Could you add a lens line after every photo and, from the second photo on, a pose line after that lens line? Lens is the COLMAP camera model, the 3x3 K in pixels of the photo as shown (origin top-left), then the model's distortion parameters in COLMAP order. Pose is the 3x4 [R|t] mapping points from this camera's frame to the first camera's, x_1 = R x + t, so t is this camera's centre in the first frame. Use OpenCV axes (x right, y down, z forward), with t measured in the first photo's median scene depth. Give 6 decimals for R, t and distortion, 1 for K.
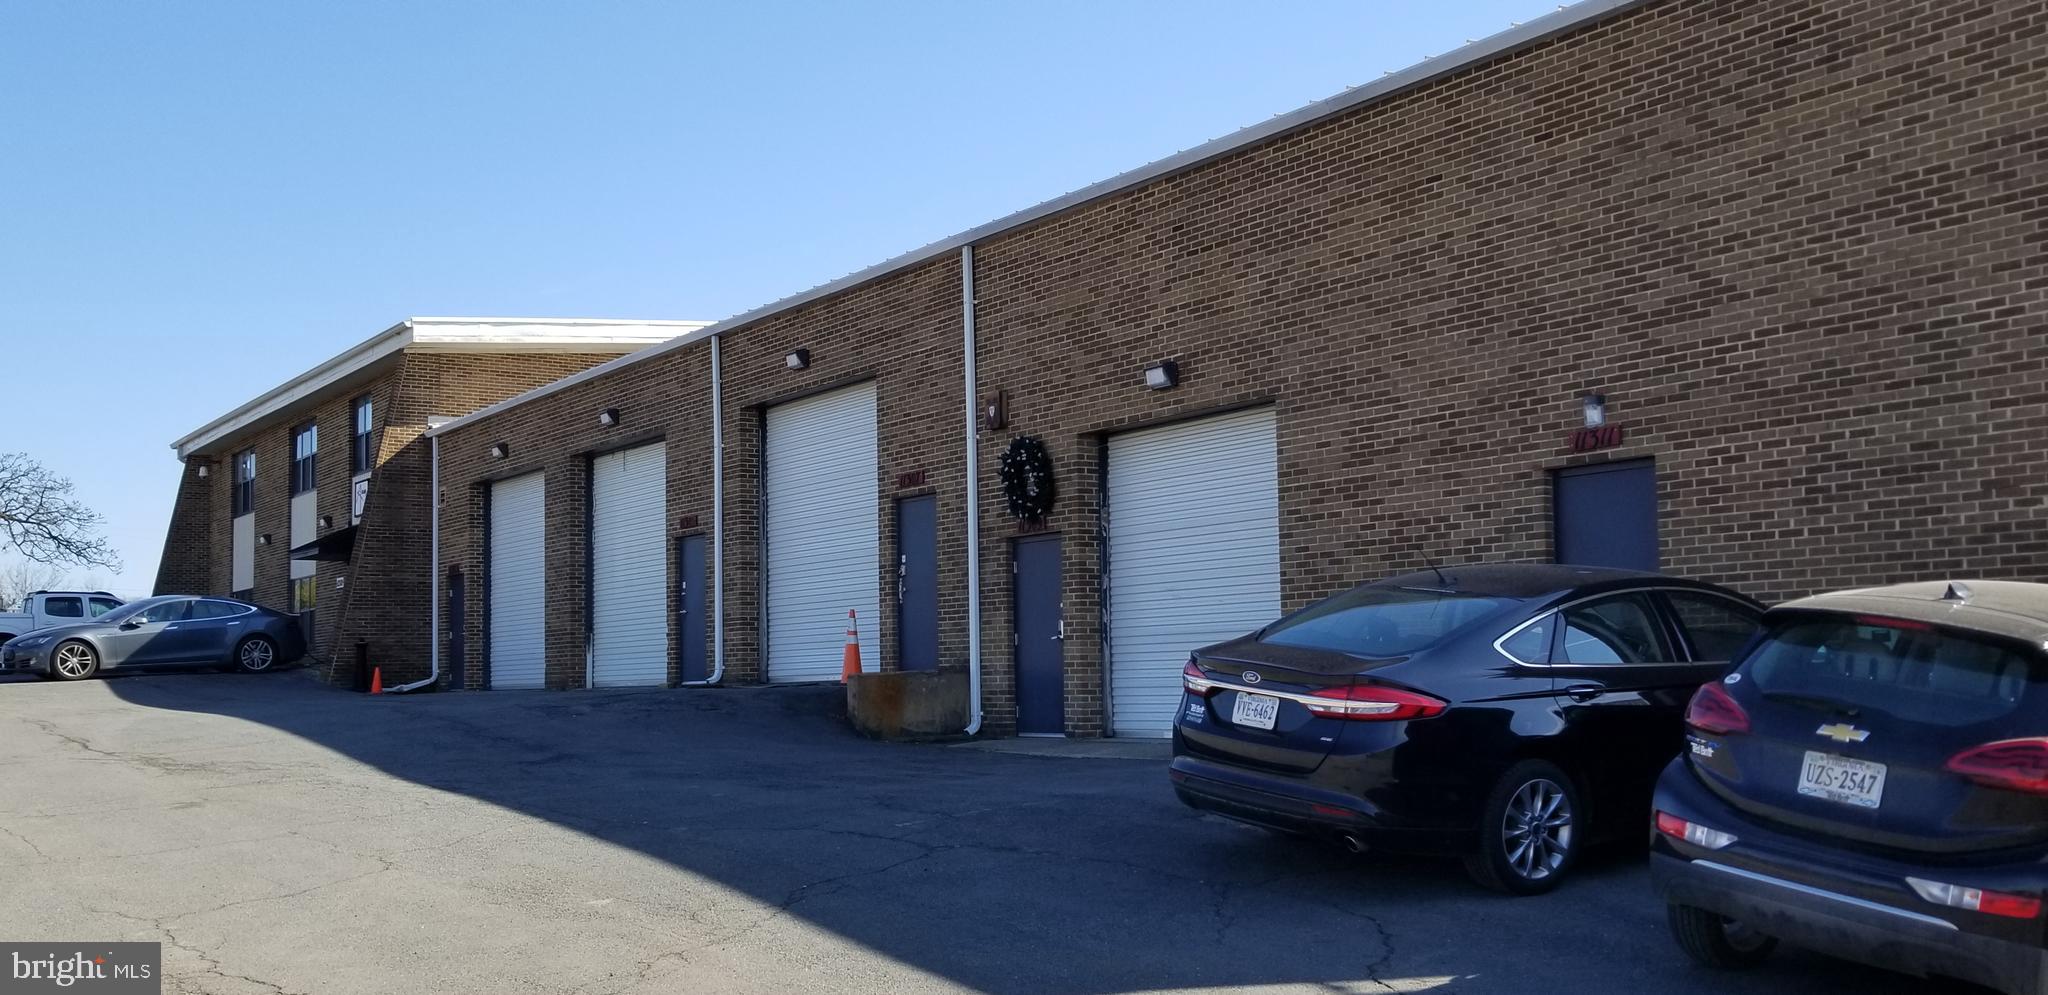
lens RADIAL K [[1691.6, 0, 1029.1], [0, 1691.6, 620.3], [0, 0, 1]] dist [0.026035, -0.004442]
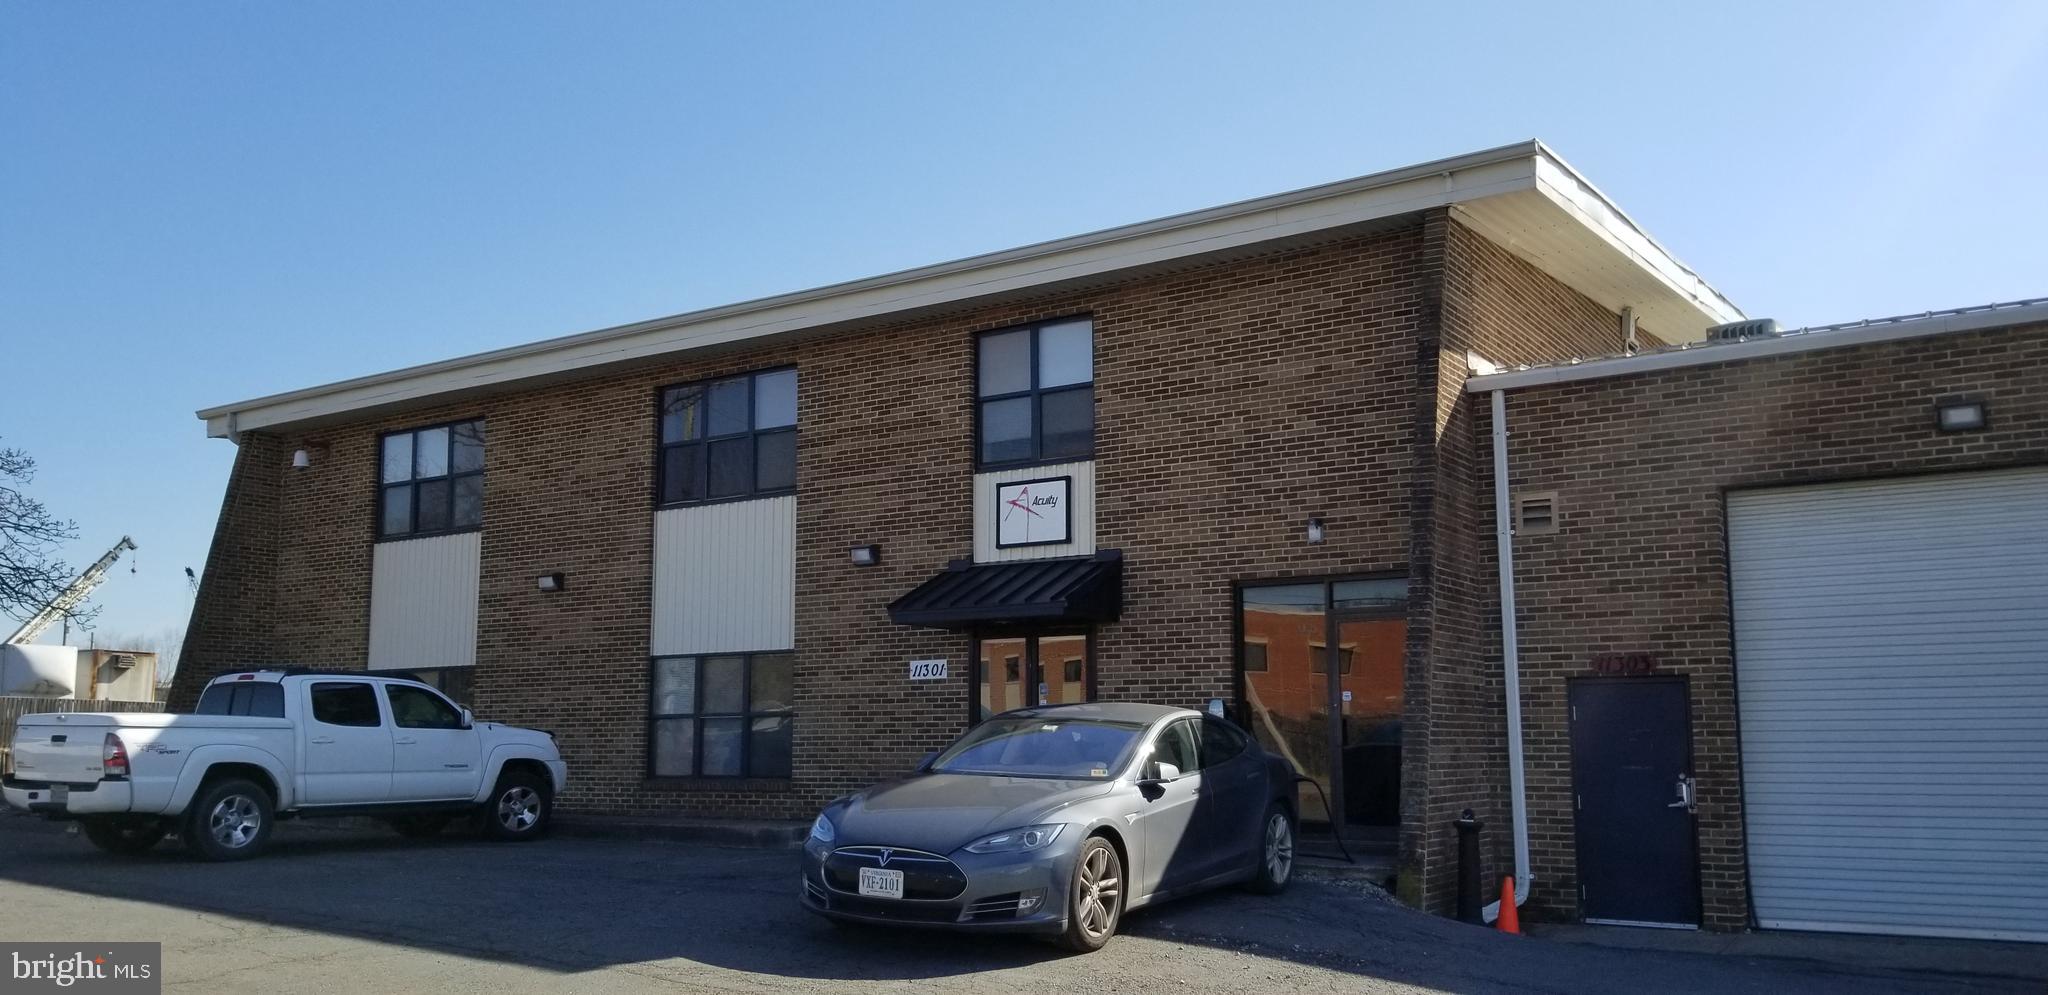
lens RADIAL K [[1691.6, 0, 1029.1], [0, 1691.6, 620.3], [0, 0, 1]] dist [0.026035, -0.004442]
pose [[0.962810, 0.044794, 0.266440, -0.428428], [-0.030664, 0.997905, -0.056963, -0.008561], [-0.268433, 0.046674, 0.962167, 0.410535]]
